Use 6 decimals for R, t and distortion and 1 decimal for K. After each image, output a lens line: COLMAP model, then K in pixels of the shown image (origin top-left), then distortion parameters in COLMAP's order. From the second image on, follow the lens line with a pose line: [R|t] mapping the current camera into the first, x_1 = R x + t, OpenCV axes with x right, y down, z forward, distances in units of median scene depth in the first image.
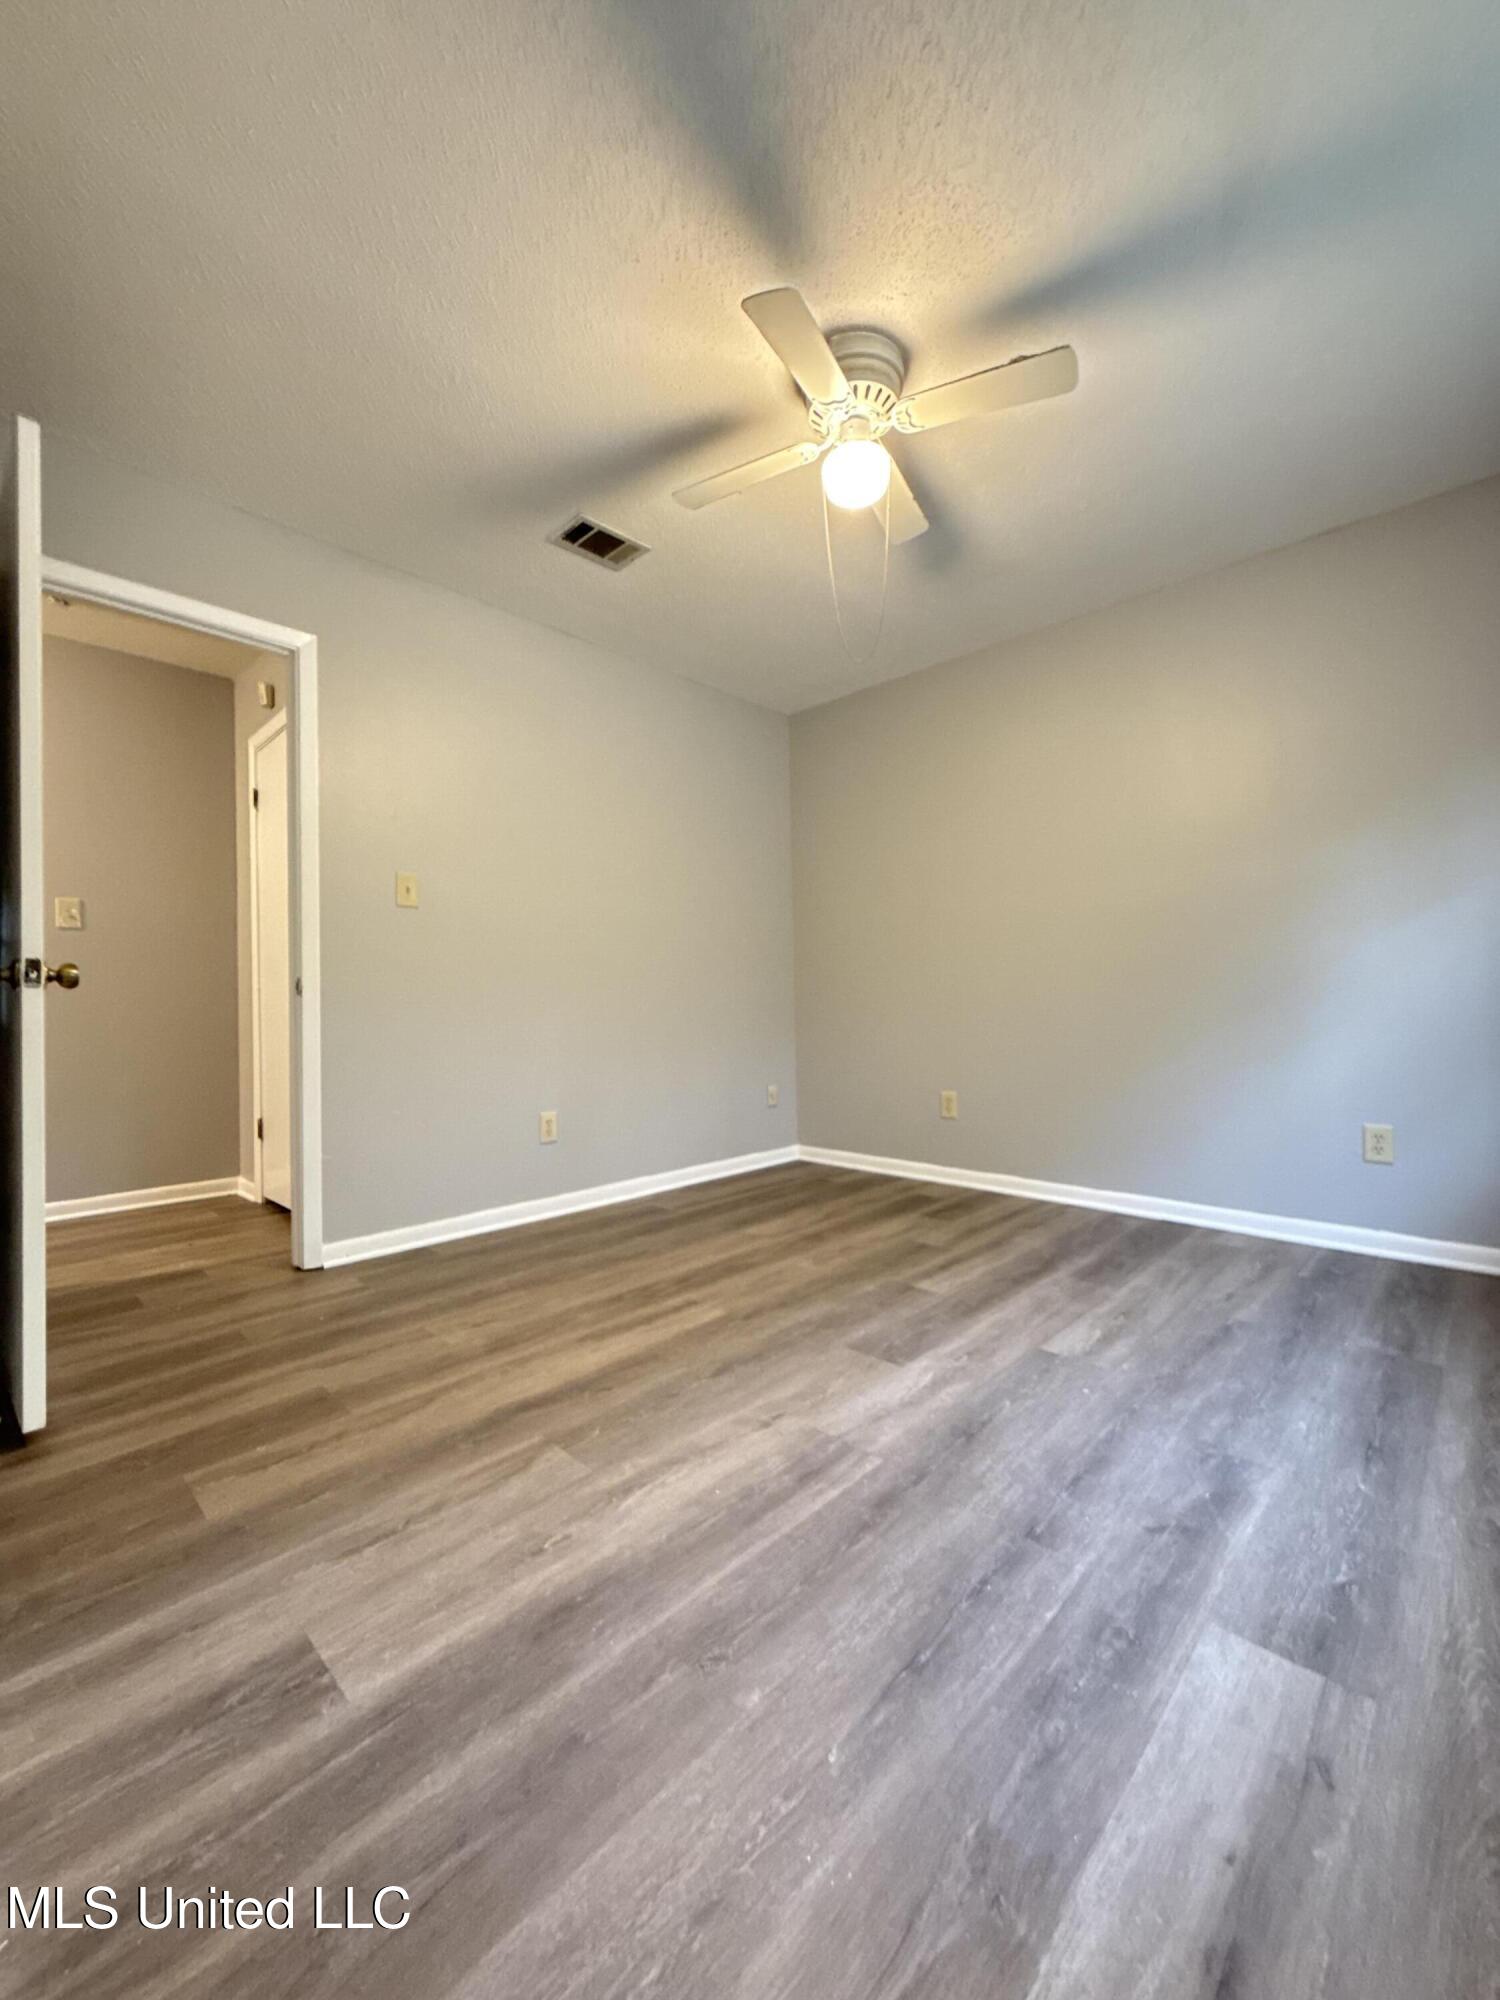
lens RADIAL K [[801.2, 0, 756.4], [0, 801.2, 990.9], [0, 0, 1]] dist [-0.000254, -0.000193]
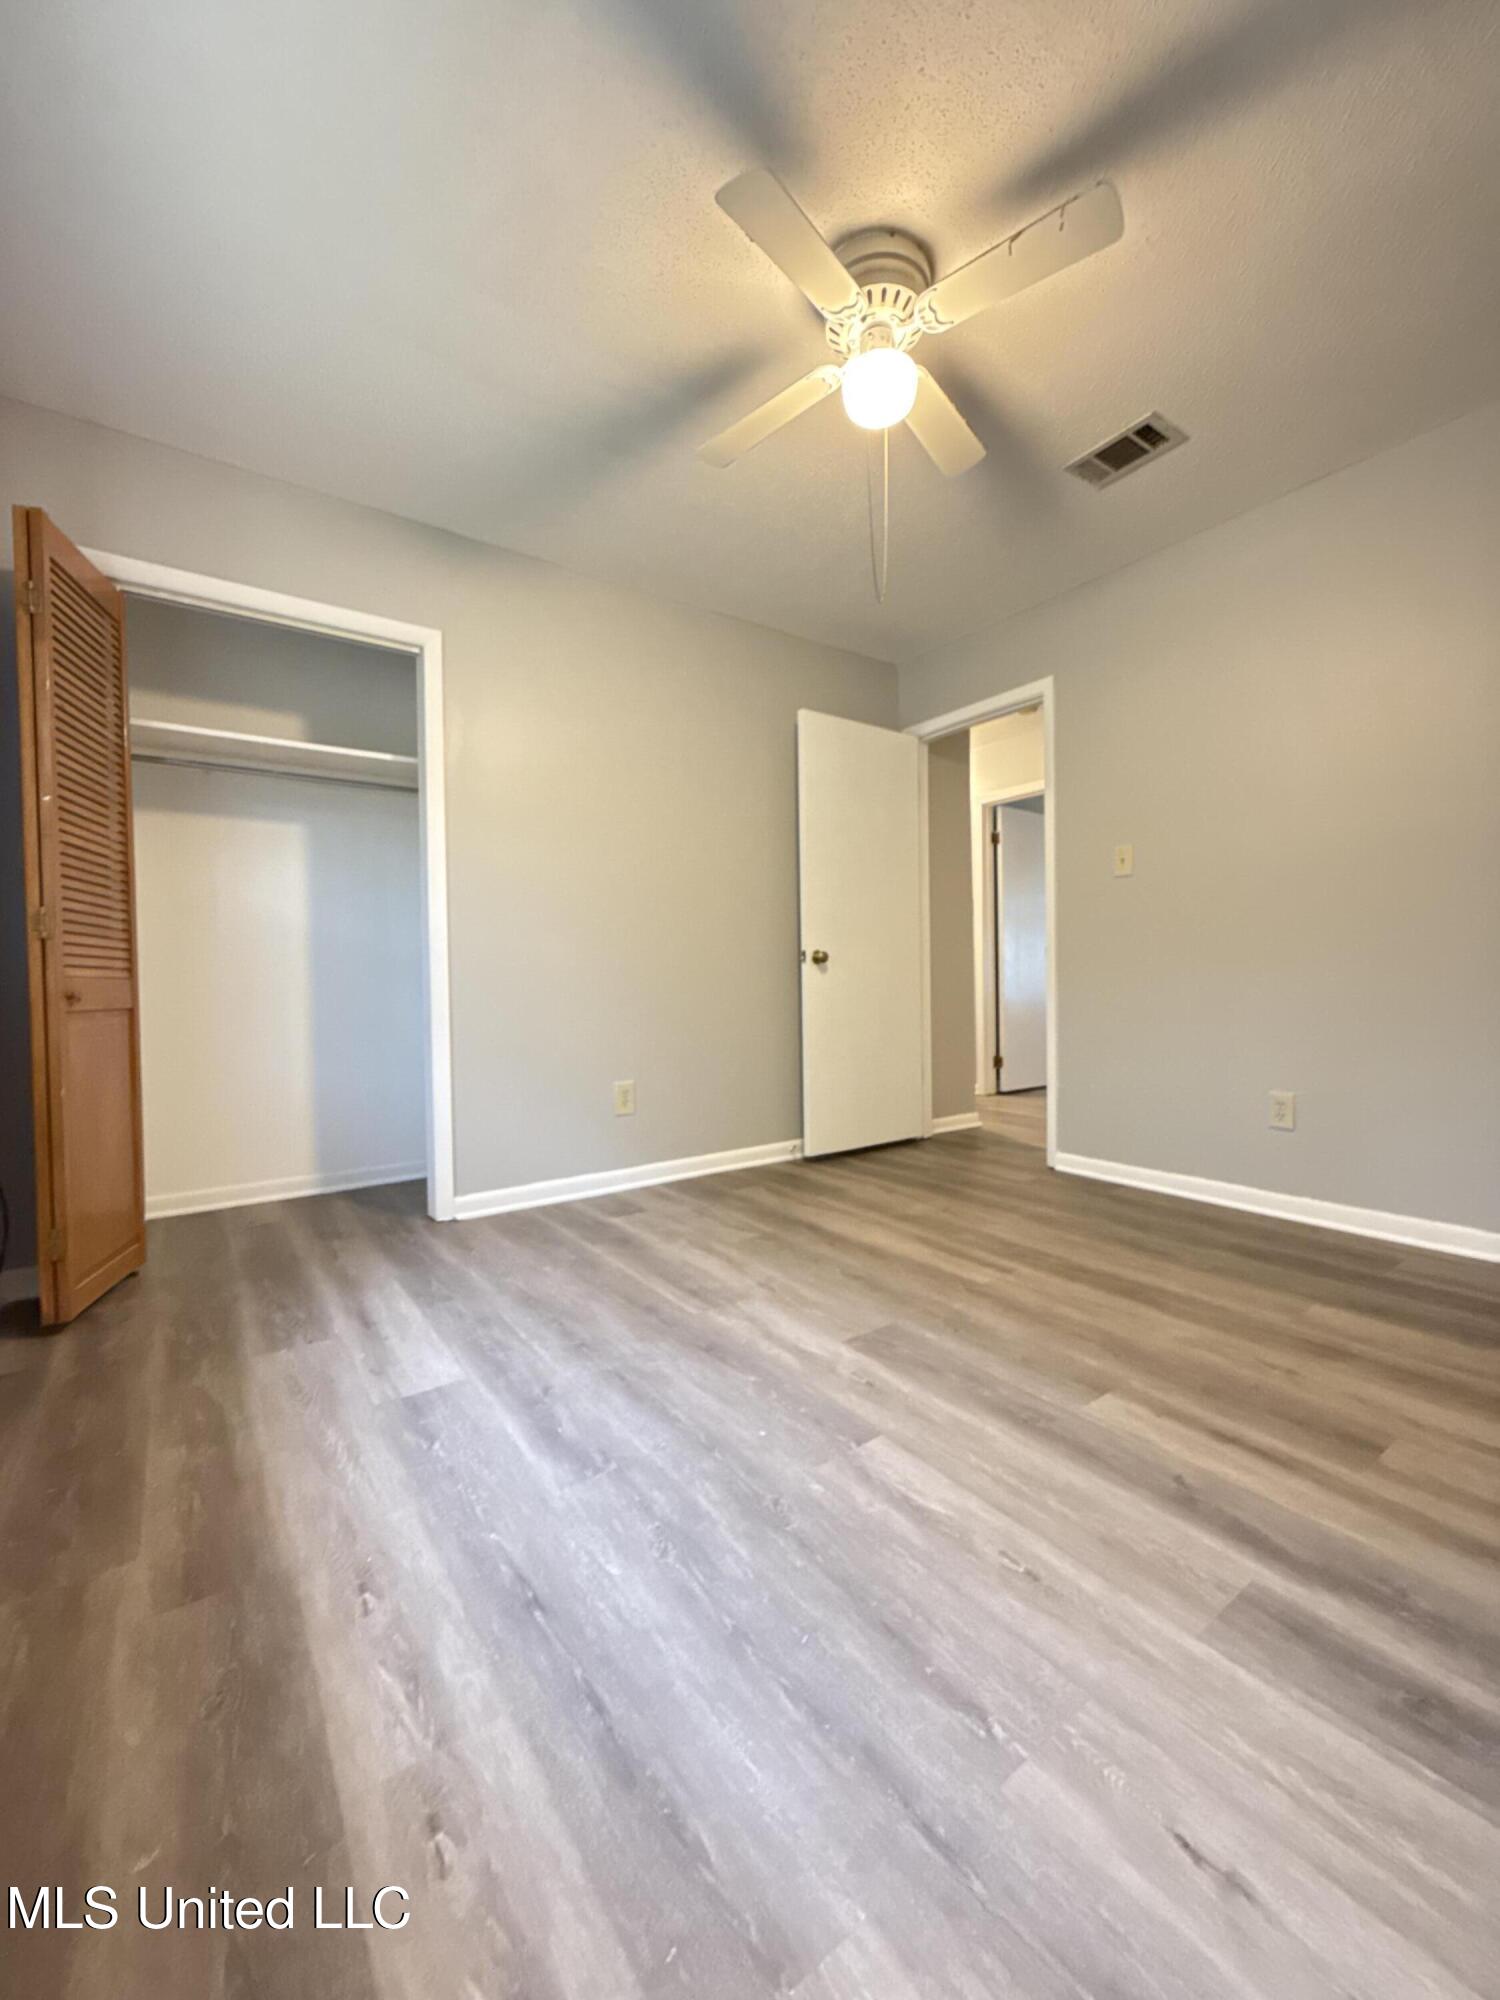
lens RADIAL K [[798.1, 0, 752.4], [0, 798.1, 990.3], [0, 0, 1]] dist [0.002109, -0.001015]
pose [[-0.187762, 0.030665, -0.981736, 1.004501], [0.036996, 0.999024, 0.024129, 0.008201], [0.981518, -0.031790, -0.188713, 0.951364]]
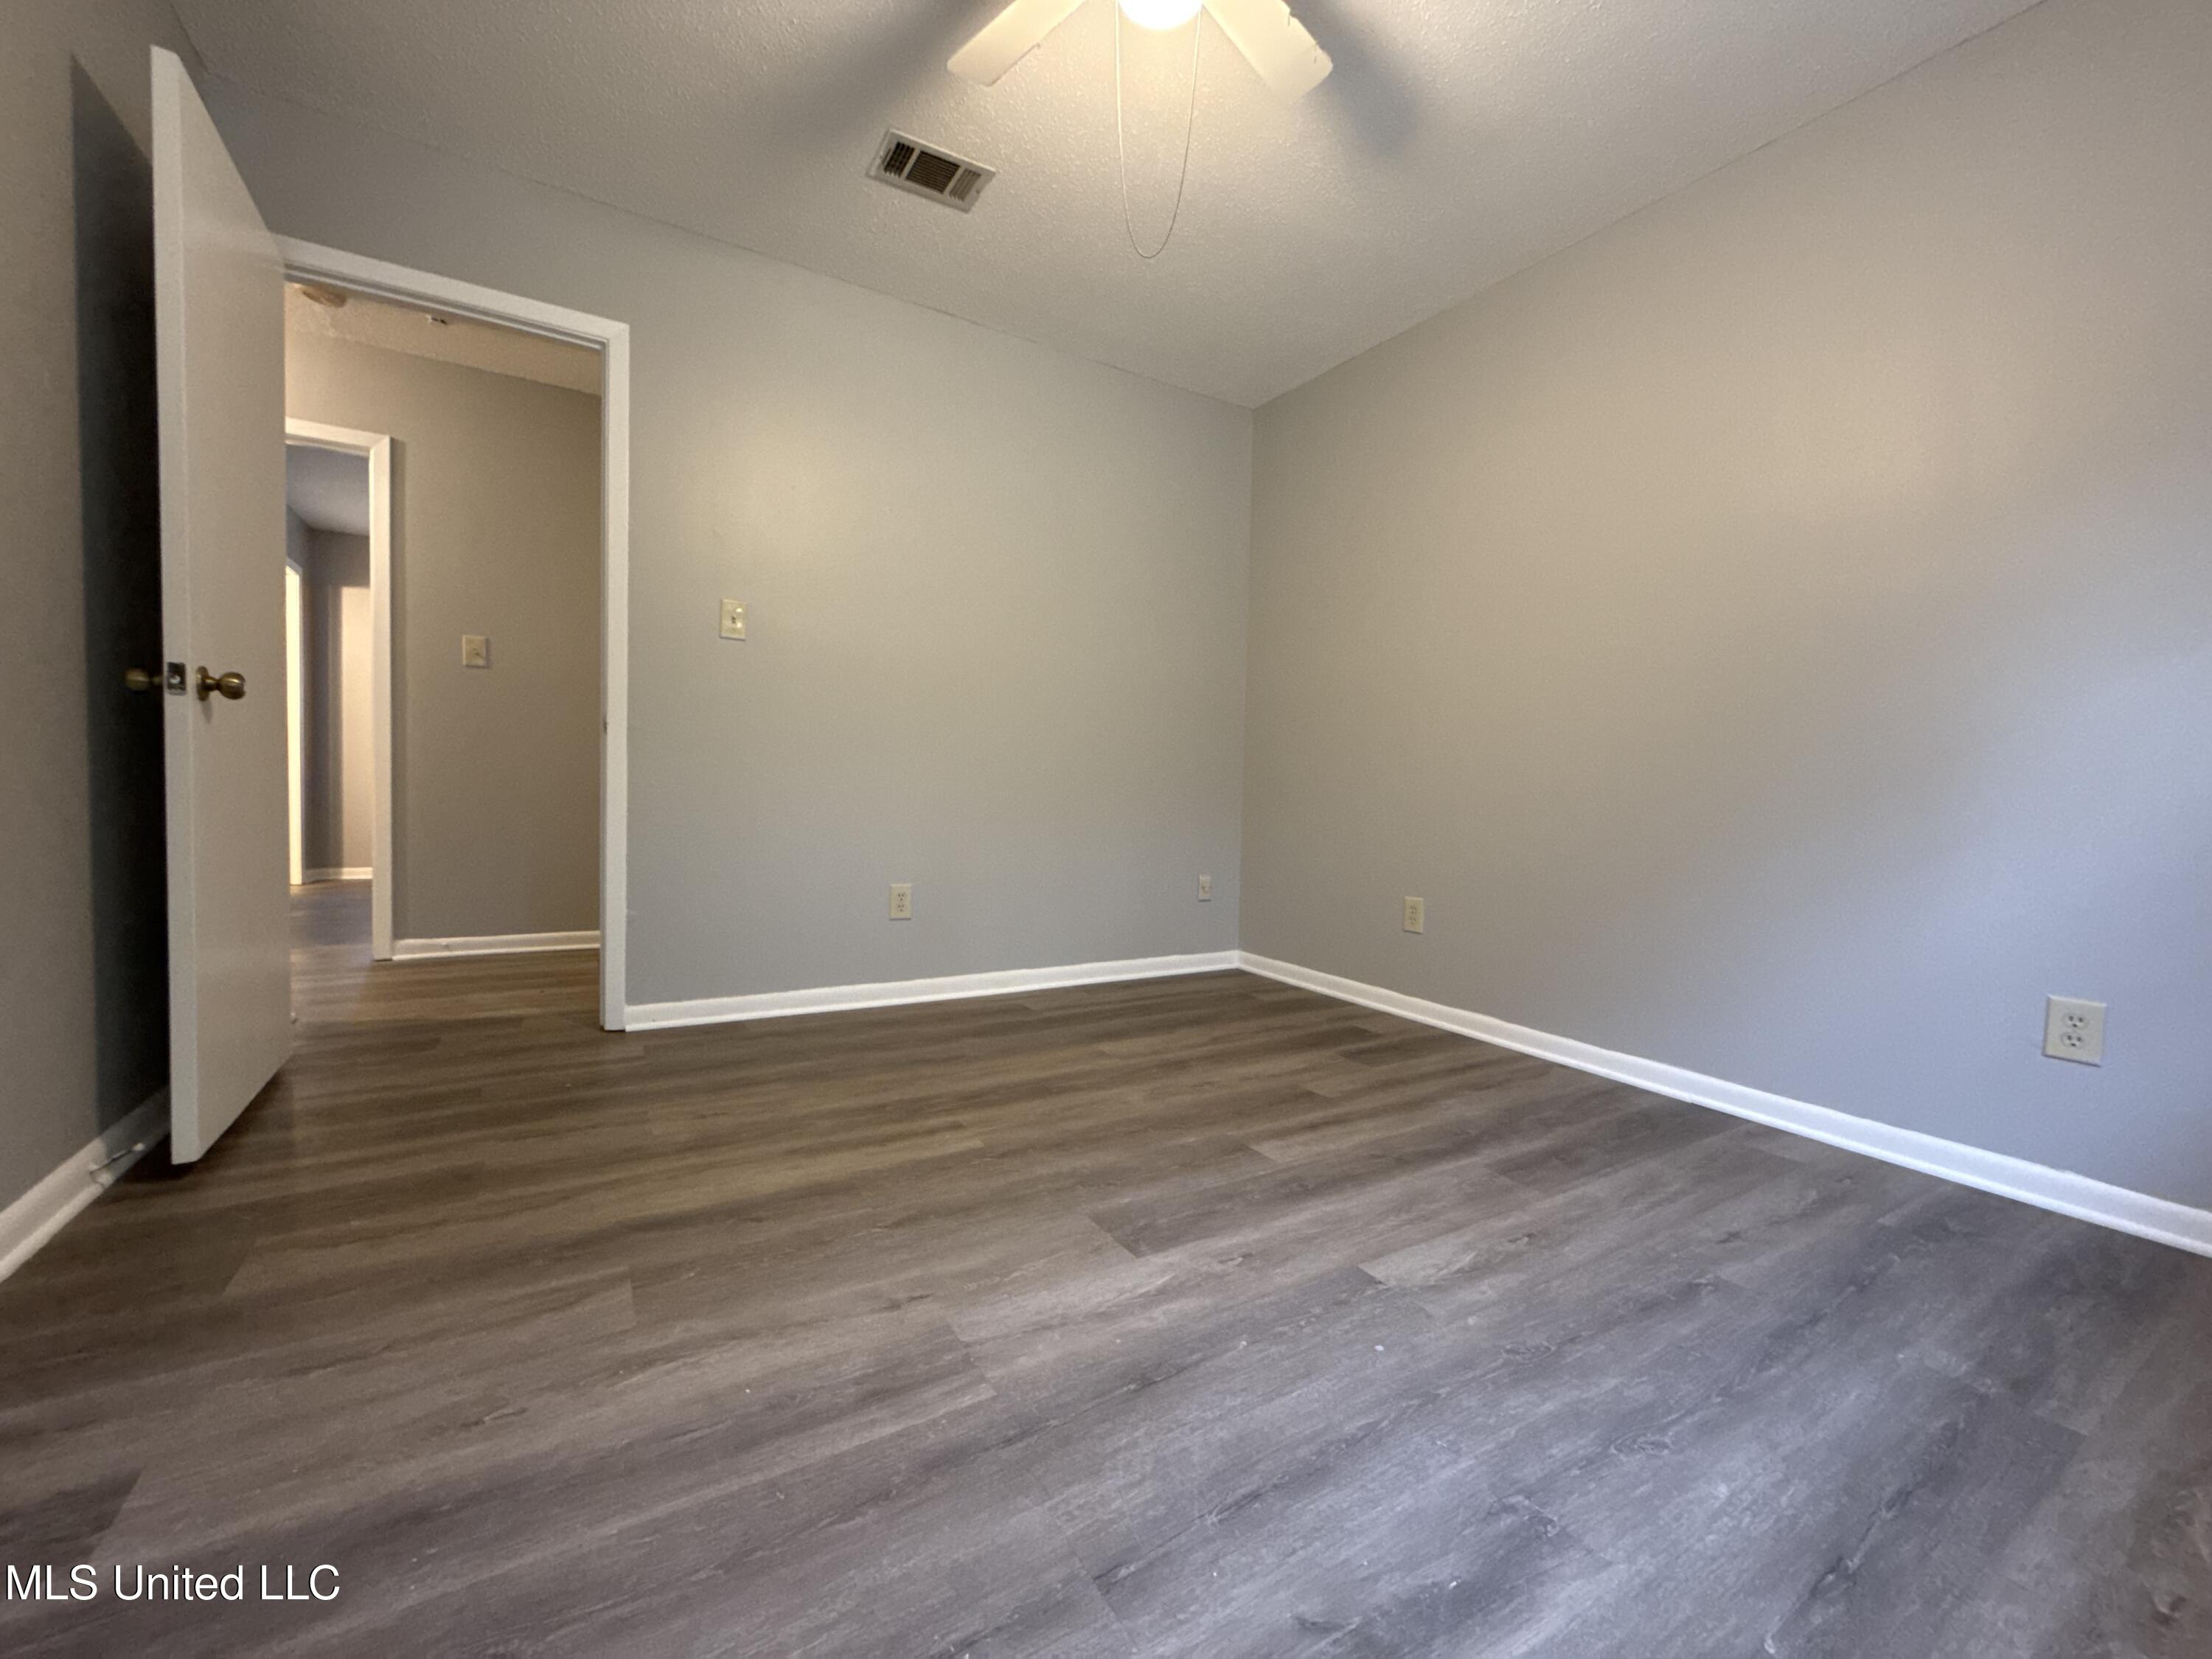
lens RADIAL K [[882.7, 0, 1097.2], [0, 882.7, 825.3], [0, 0, 1]] dist [0.002109, -0.001015]
pose [[0.963858, 0.054452, -0.260792, 0.289140], [-0.039126, 0.997208, 0.063605, 0.029648], [0.263527, -0.051103, 0.963298, 0.217124]]
